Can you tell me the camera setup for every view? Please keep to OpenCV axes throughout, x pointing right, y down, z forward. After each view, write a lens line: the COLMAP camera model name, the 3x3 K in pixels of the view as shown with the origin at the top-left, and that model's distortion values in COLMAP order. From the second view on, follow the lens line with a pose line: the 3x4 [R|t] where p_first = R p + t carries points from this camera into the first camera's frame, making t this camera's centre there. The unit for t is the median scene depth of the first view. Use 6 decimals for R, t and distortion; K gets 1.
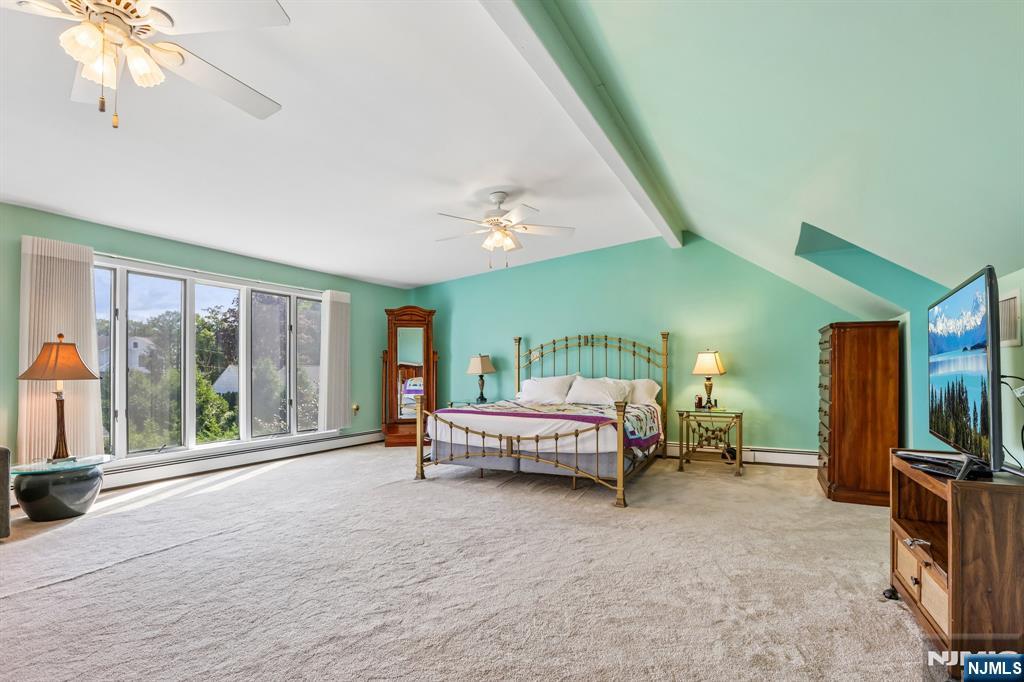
lens RADIAL K [[481.7, 0, 513.8], [0, 481.7, 369.5], [0, 0, 1]] dist [-0.023971, 0.000061]
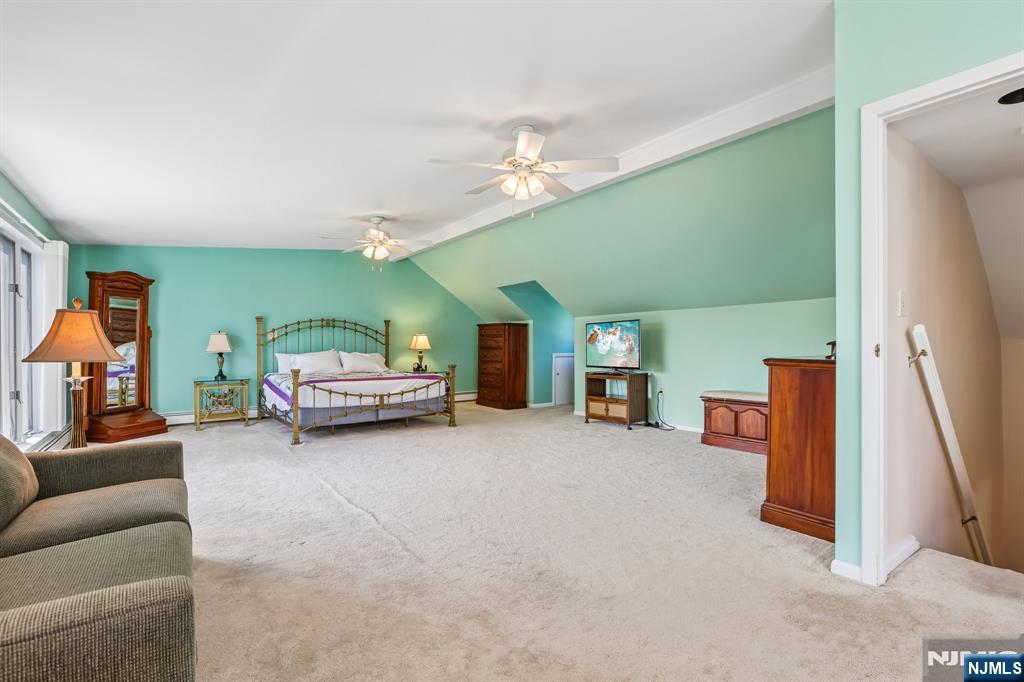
lens RADIAL K [[466.0, 0, 511.7], [0, 466.0, 346.4], [0, 0, 1]] dist [-0.010381, 0.000087]
pose [[0.450513, -0.002973, 0.892765, -0.971265], [0.005790, 0.999983, 0.000408, 0.003123], [-0.892751, 0.004985, 0.450522, 0.062475]]
